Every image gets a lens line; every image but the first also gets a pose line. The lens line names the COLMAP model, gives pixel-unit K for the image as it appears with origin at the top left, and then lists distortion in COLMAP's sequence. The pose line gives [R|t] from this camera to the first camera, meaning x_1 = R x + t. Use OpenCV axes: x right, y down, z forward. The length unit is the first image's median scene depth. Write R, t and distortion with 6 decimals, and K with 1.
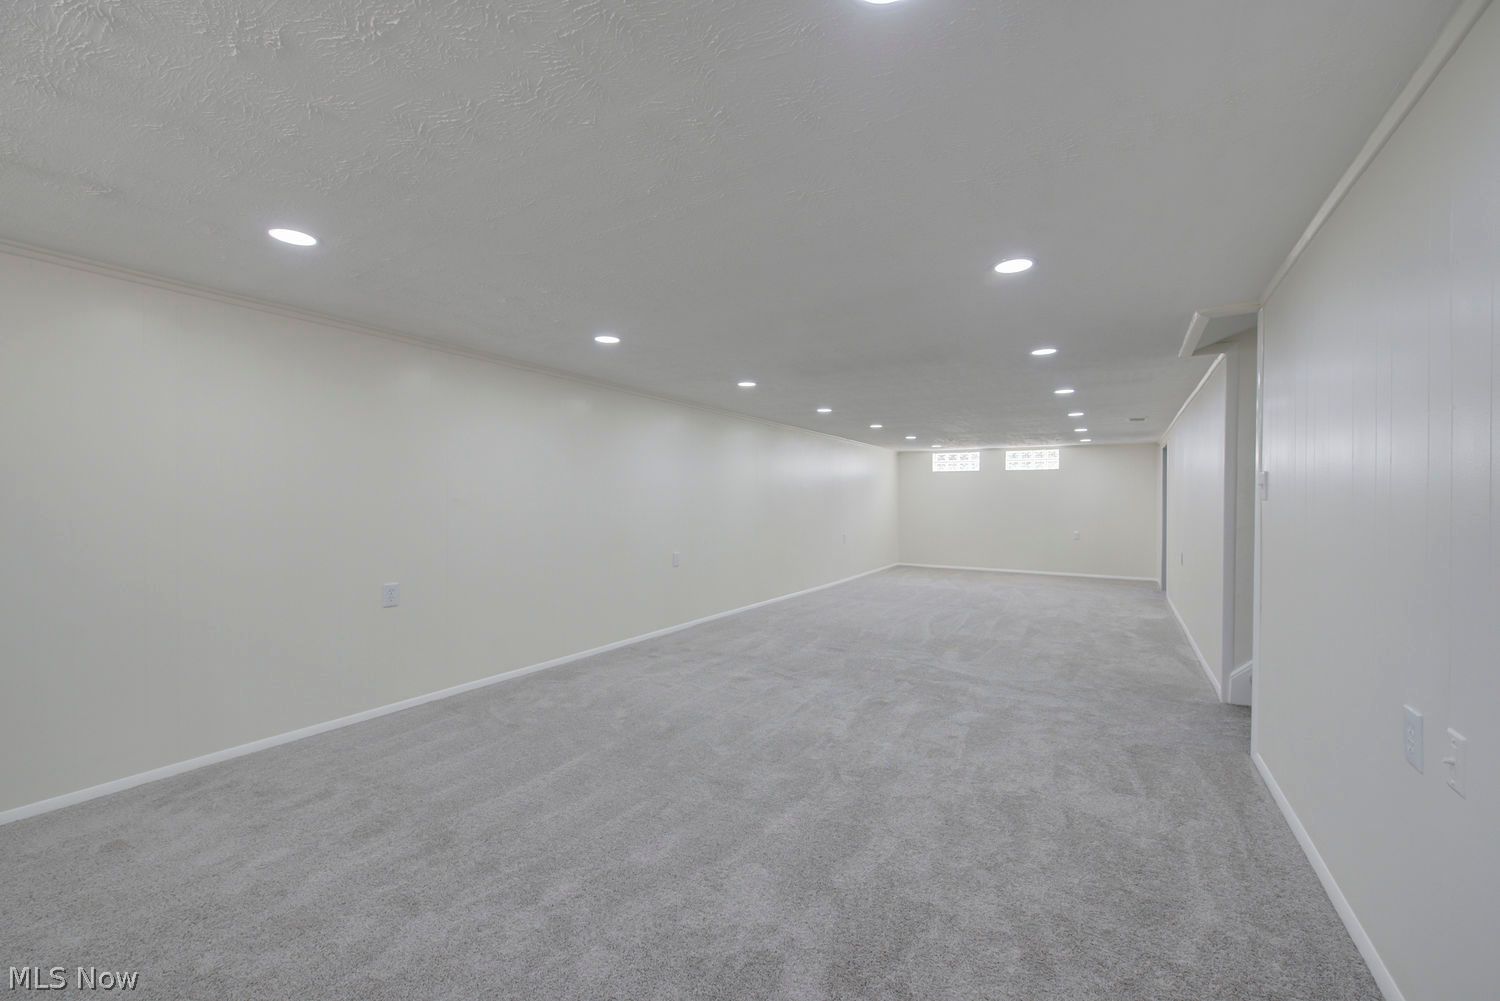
lens RADIAL K [[625.1, 0, 750.0], [0, 625.1, 500.5], [0, 0, 1]] dist [0.000307, -0.000001]
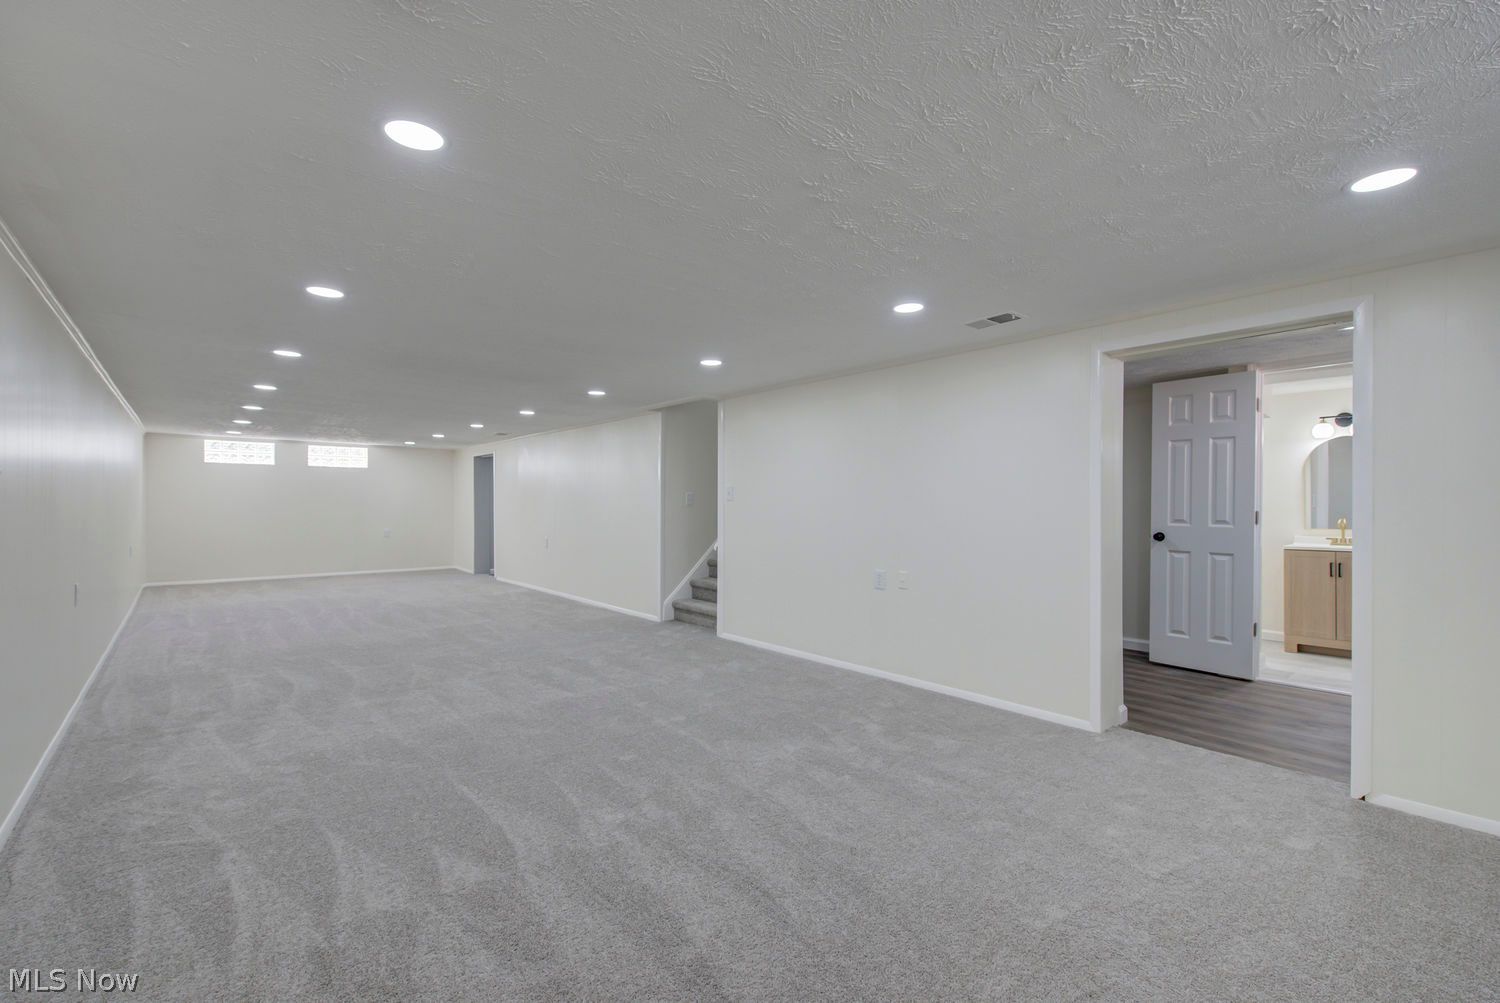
lens RADIAL K [[625.1, 0, 750.0], [0, 625.1, 501.5], [0, 0, 1]] dist [0.000307, -0.000001]
pose [[0.306672, -0.001962, 0.951813, -0.268047], [-0.001335, 0.999996, 0.002491, 0.001090], [-0.951814, -0.002035, 0.306668, 0.094615]]
